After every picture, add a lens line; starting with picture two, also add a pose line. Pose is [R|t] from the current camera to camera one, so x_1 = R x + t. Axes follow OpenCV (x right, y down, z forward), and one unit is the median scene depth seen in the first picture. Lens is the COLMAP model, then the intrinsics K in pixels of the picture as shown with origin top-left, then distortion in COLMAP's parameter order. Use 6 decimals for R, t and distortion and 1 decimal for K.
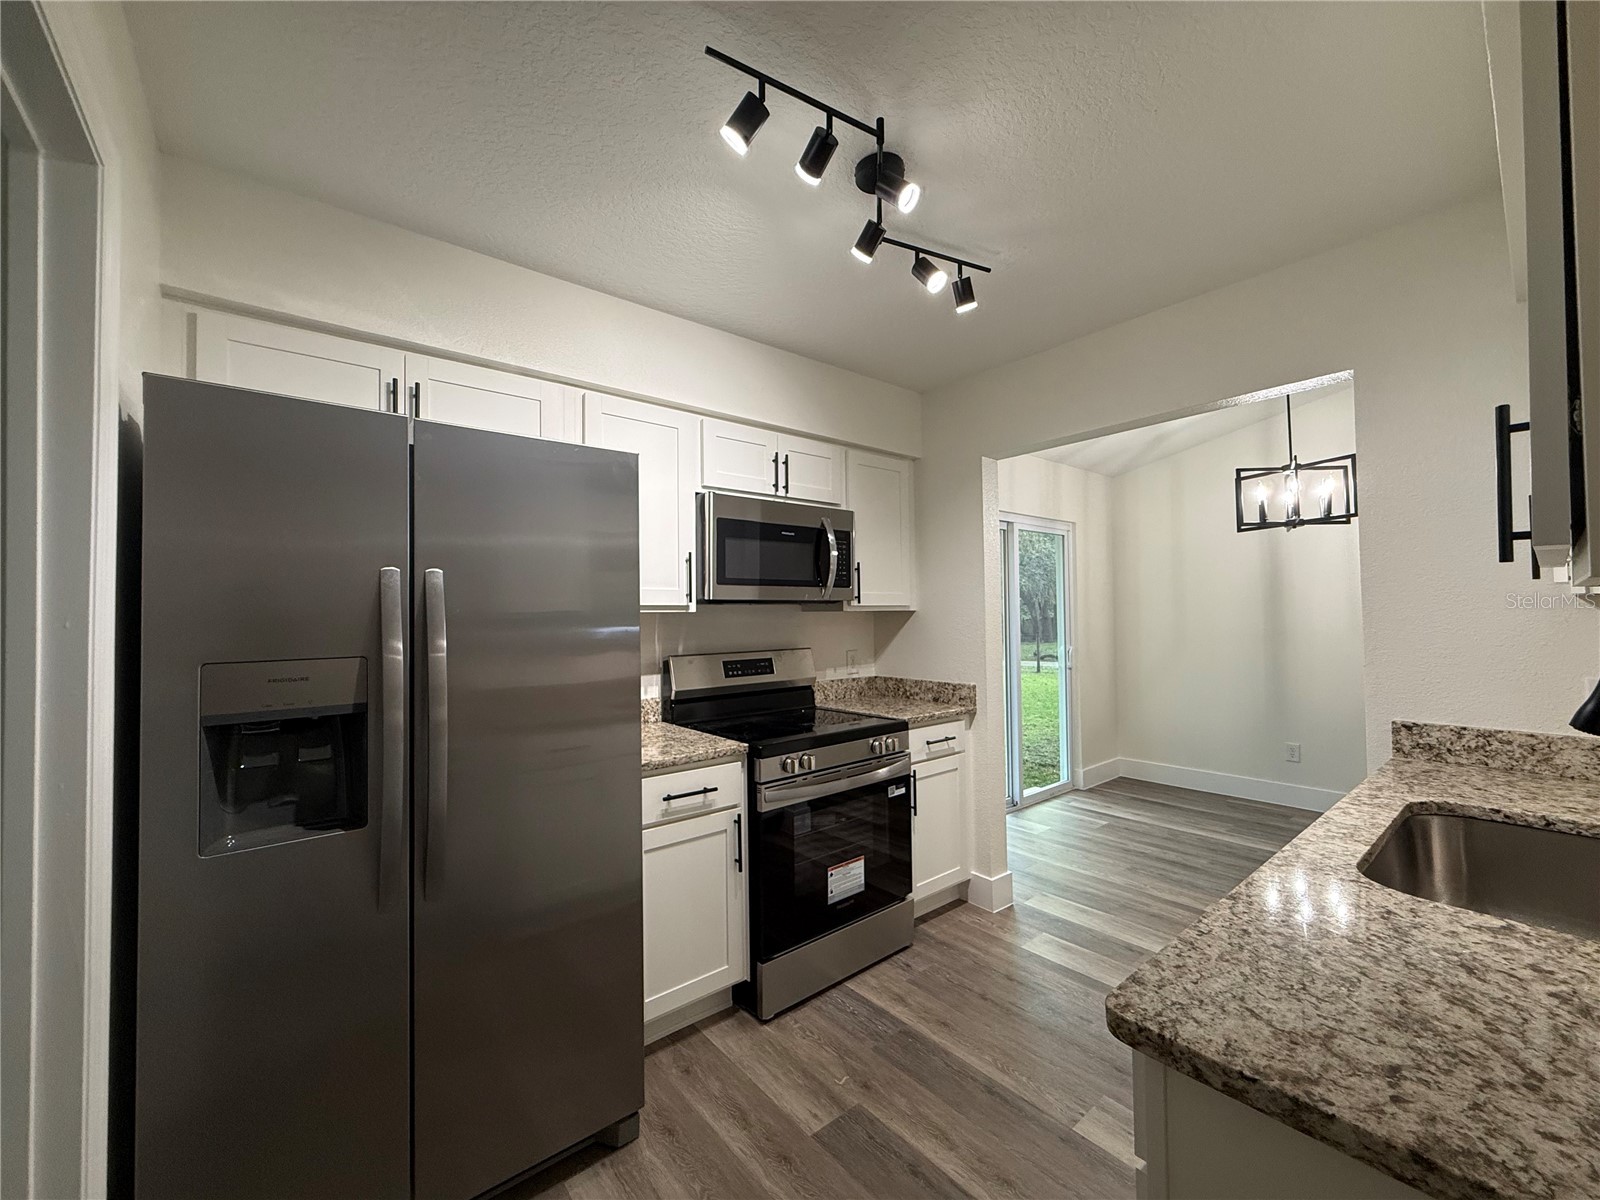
lens RADIAL K [[638.3, 0, 795.2], [0, 638.3, 594.7], [0, 0, 1]] dist [-0.002631, 0.000485]
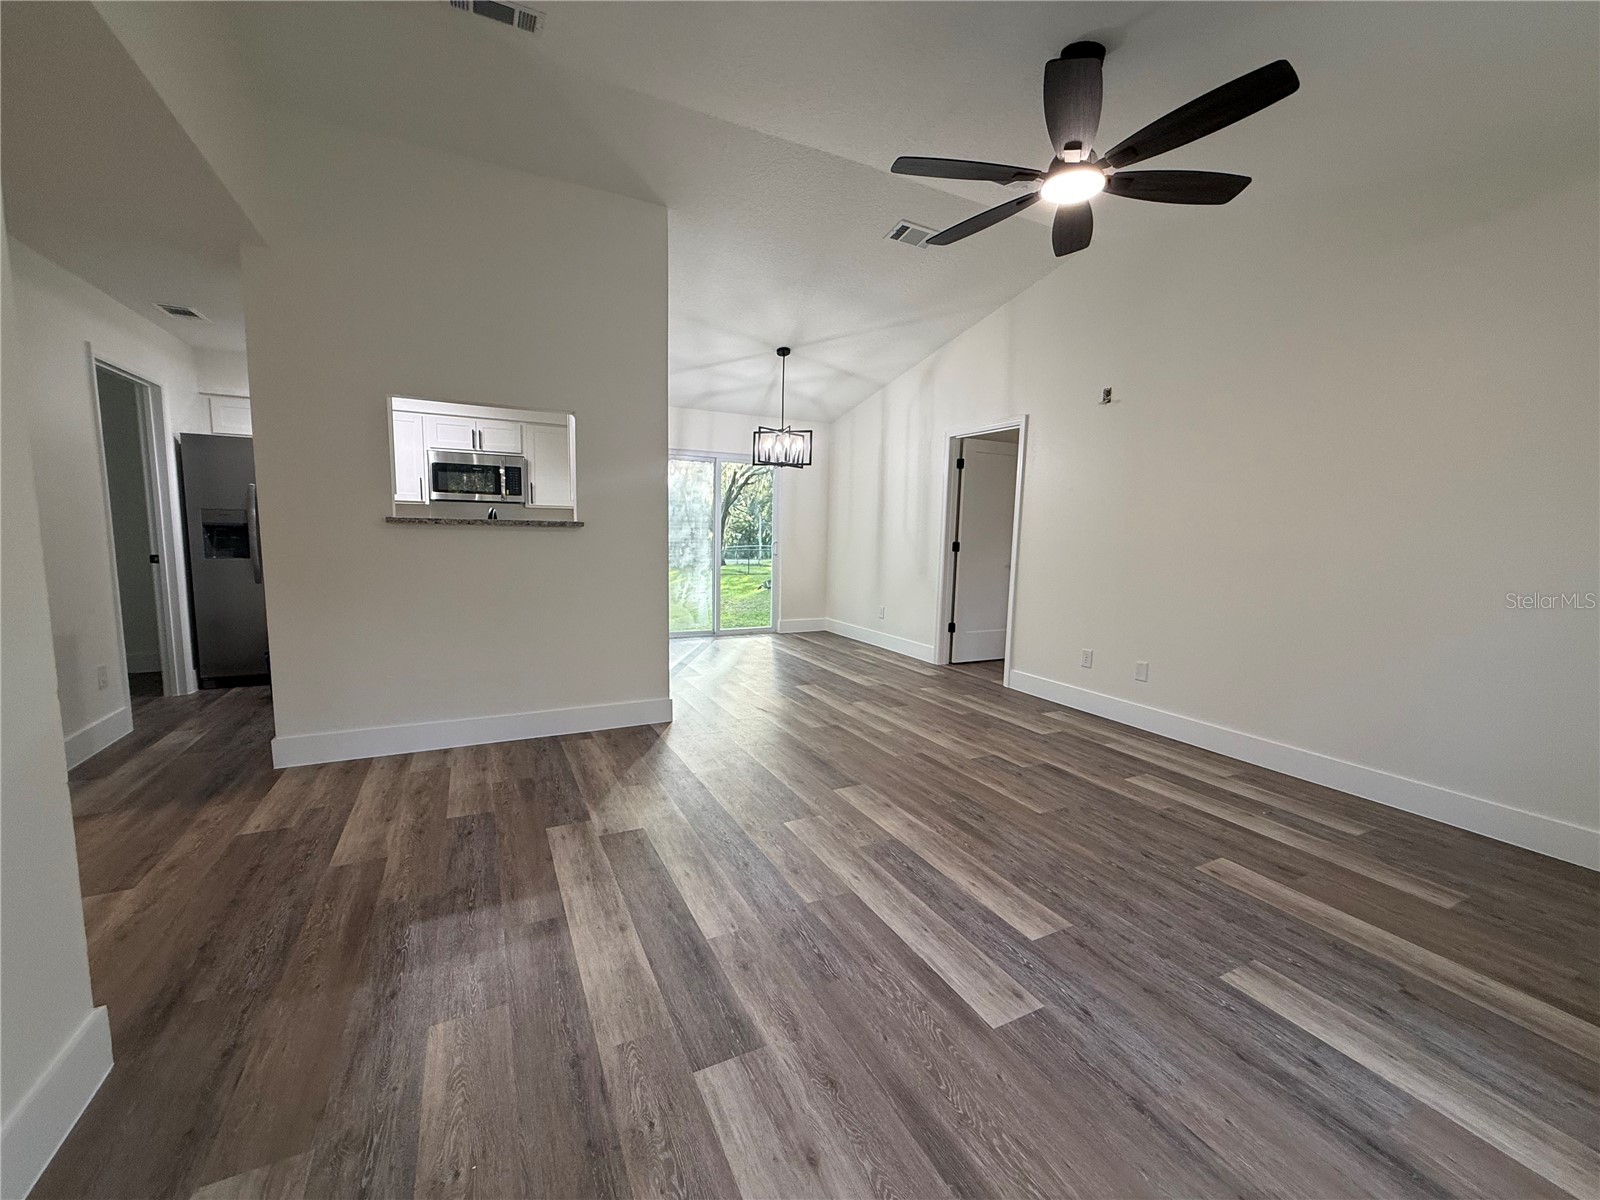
lens RADIAL K [[638.3, 0, 800.0], [0, 638.3, 599.9], [0, 0, 1]] dist [-0.002631, 0.000485]
pose [[0.975899, 0.051607, -0.212033, 1.478118], [-0.022122, 0.990025, 0.139142, 0.016773], [0.217099, -0.131097, 0.967306, -0.863156]]
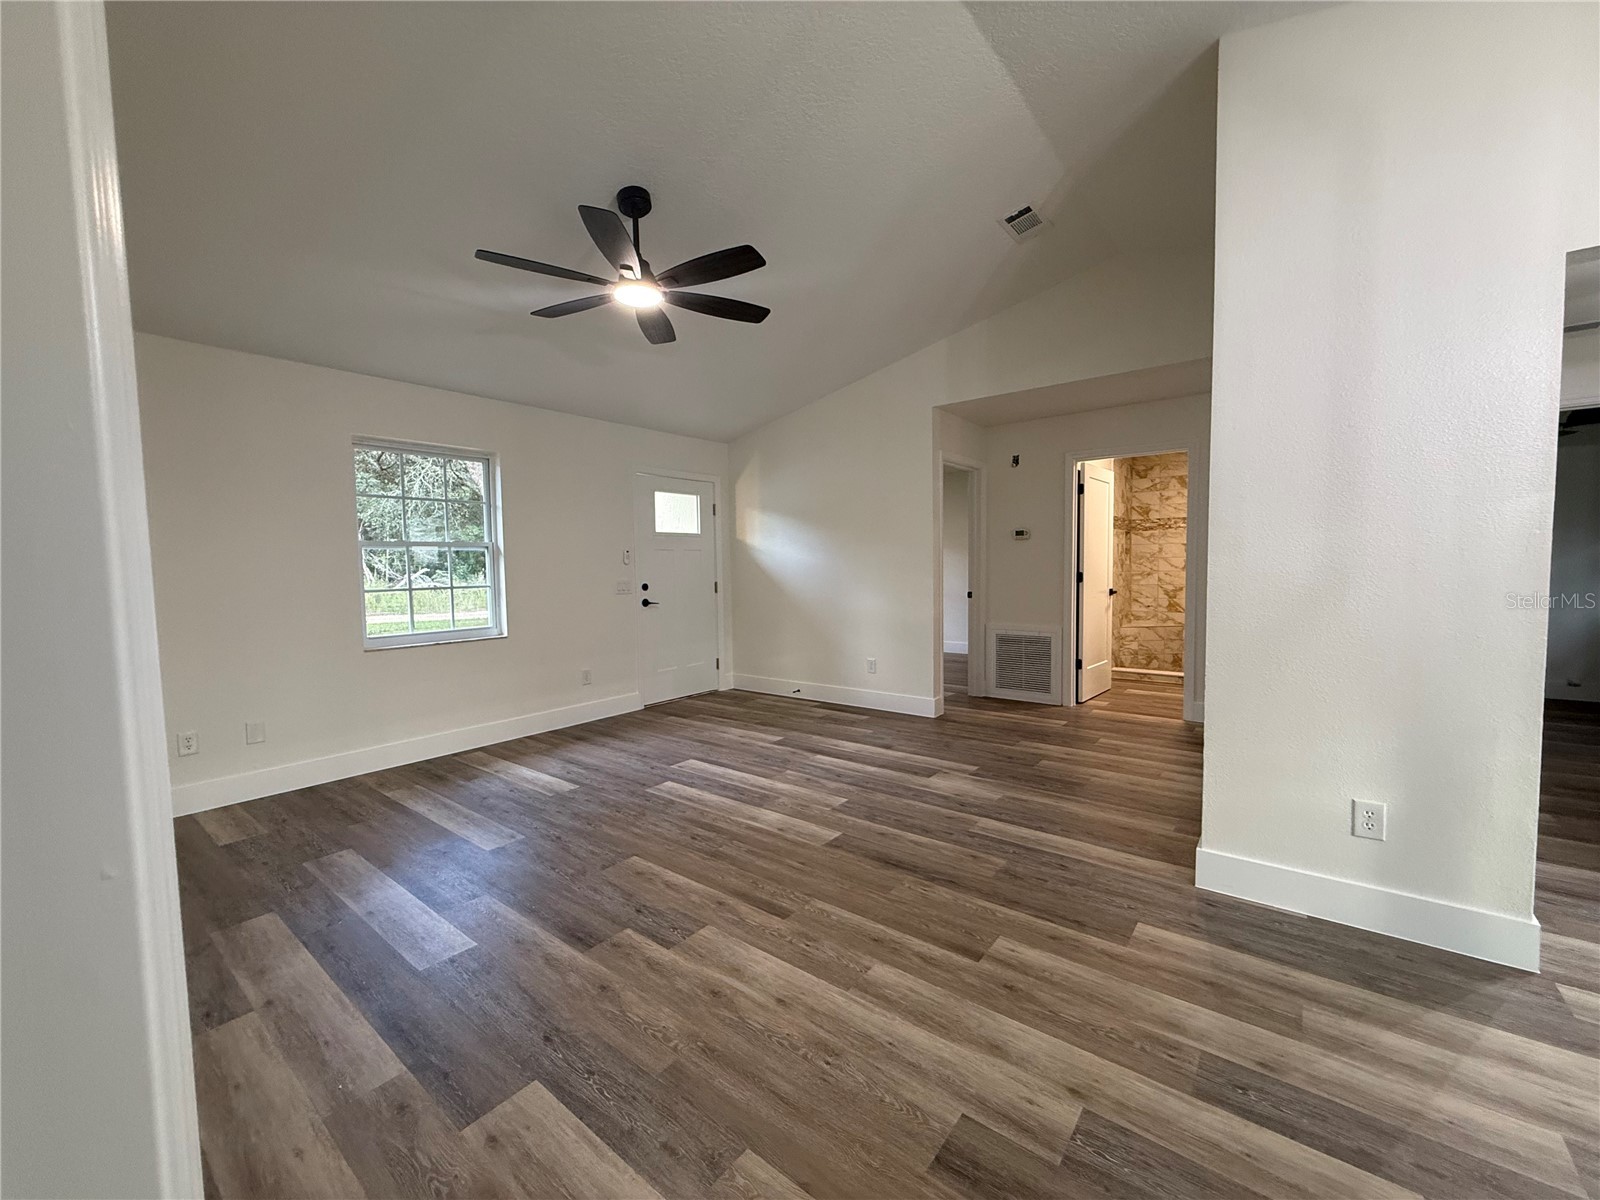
lens RADIAL K [[638.3, 0, 800.2], [0, 638.3, 601.0], [0, 0, 1]] dist [-0.002631, 0.000485]
pose [[-0.977363, 0.033466, -0.208905, 1.599681], [0.027430, 0.999120, 0.031725, 0.069485], [0.209782, 0.025277, -0.977421, 1.232944]]
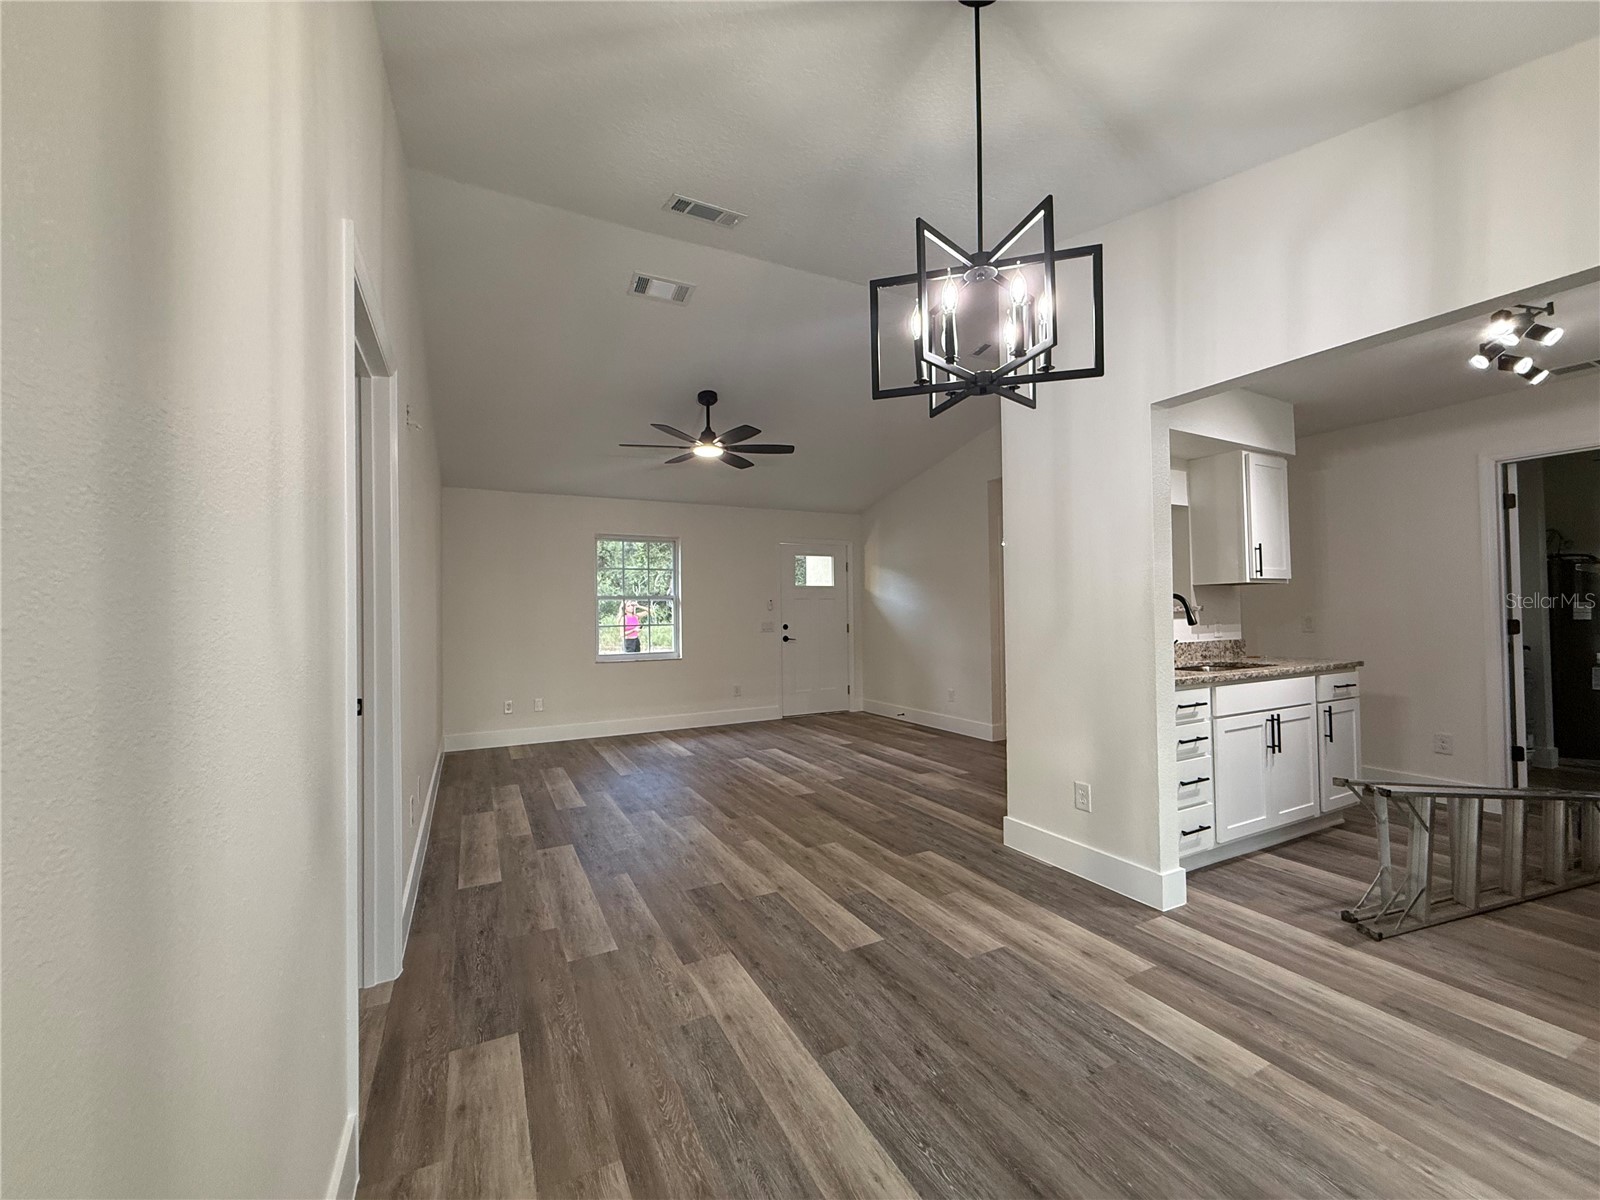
lens RADIAL K [[638.3, 0, 800.0], [0, 638.3, 602.6], [0, 0, 1]] dist [-0.002631, 0.000485]
pose [[-0.976756, 0.023087, 0.213108, 0.996978], [0.014106, 0.998951, -0.043565, 0.091322], [-0.213890, -0.039546, -0.976057, 1.801584]]
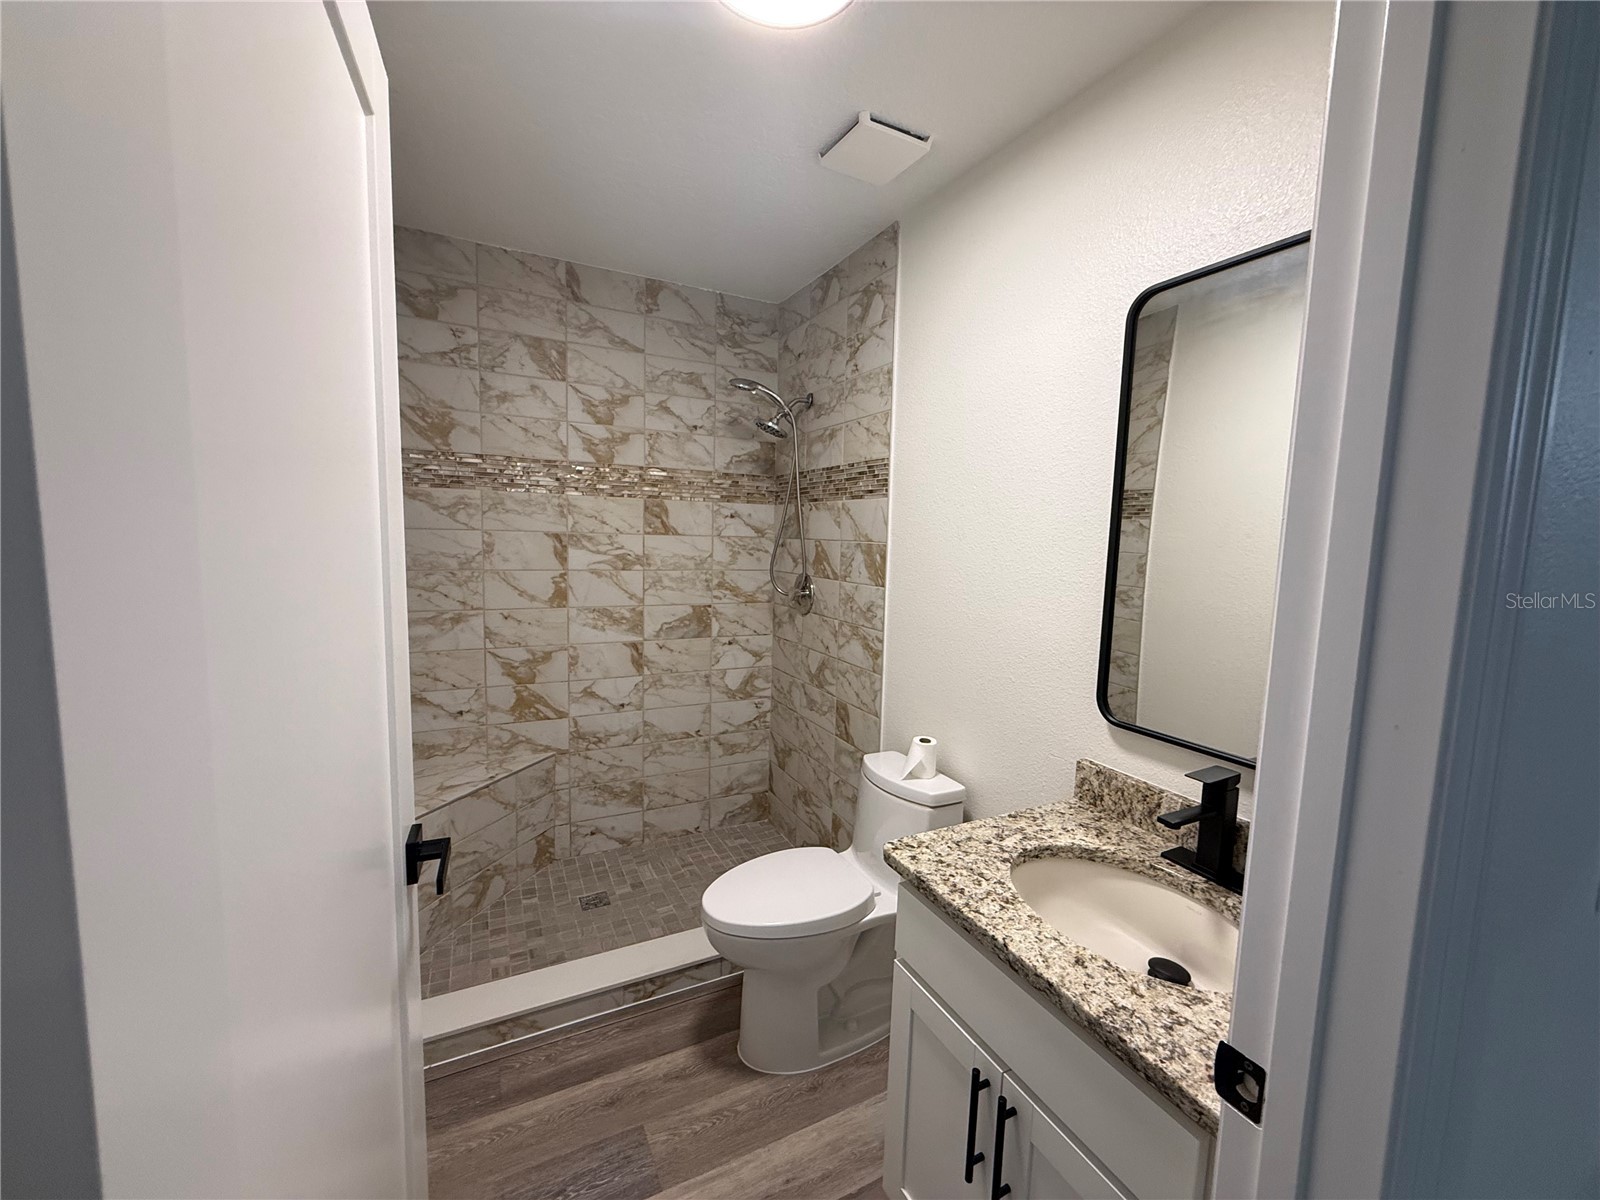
lens RADIAL K [[638.3, 0, 805.2], [0, 638.3, 601.6], [0, 0, 1]] dist [-0.002631, 0.000485]
pose [[-0.207143, 0.104504, -0.972713, 0.358090], [-0.002723, 0.994213, 0.107394, -0.041501], [0.978307, 0.024894, -0.205660, -0.436322]]
